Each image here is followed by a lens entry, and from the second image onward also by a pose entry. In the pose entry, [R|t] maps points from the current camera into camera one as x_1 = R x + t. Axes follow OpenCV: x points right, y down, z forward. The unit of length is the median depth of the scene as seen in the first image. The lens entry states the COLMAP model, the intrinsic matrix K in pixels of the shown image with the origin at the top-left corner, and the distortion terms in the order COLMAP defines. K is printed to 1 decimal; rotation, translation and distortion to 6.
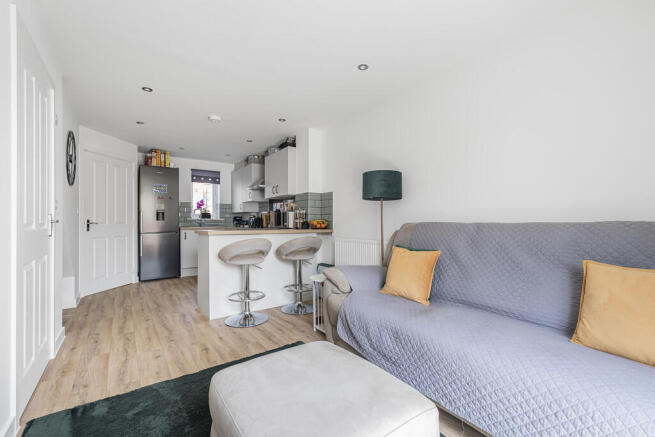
lens RADIAL K [[295.9, 0, 329.5], [0, 295.9, 219.2], [0, 0, 1]] dist [0.002340, 0.000001]
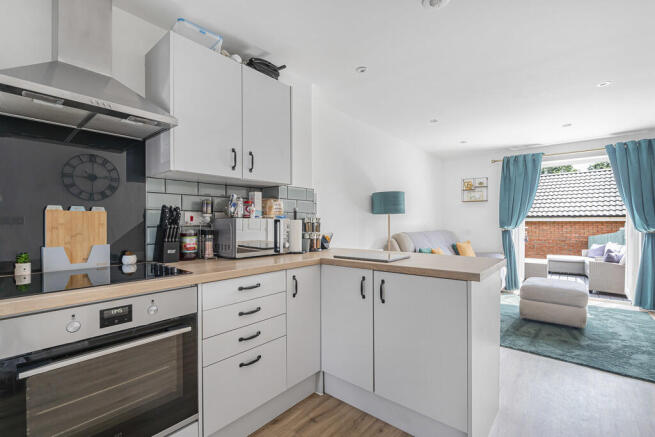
lens RADIAL K [[295.9, 0, 329.3], [0, 295.9, 221.3], [0, 0, 1]] dist [0.002340, 0.000001]
pose [[-0.254254, -0.000531, 0.967137, -0.591156], [-0.006662, 0.999977, -0.001202, -0.018468], [-0.967114, -0.006749, -0.254252, 0.990318]]
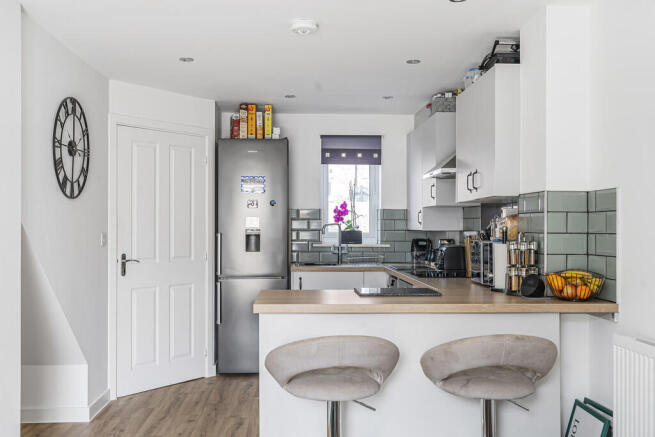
lens RADIAL K [[659.4, 0, 327.6], [0, 659.4, 219.0], [0, 0, 1]] dist [-0.017887, 0.000000]
pose [[0.832182, -0.003705, -0.554490, 0.126071], [0.008224, 0.999950, 0.005661, -0.056012], [0.554442, -0.009271, 0.832171, 0.188605]]
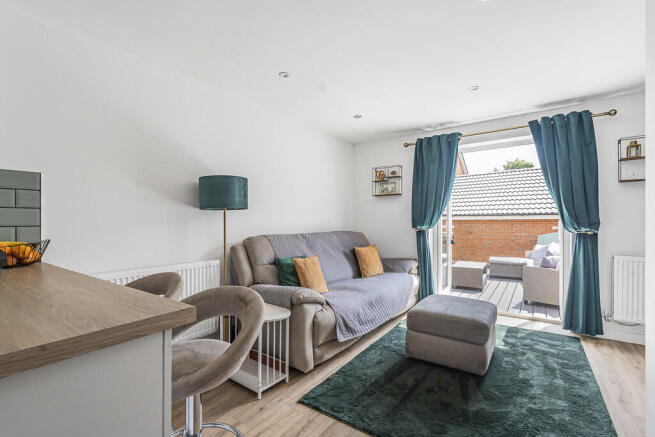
lens RADIAL K [[295.9, 0, 326.3], [0, 295.9, 219.3], [0, 0, 1]] dist [0.002340, 0.000001]
pose [[-0.320591, 0.004144, 0.947209, -0.446367], [-0.003209, 0.999980, -0.005461, -0.019678], [-0.947212, -0.004791, -0.320572, 0.639167]]
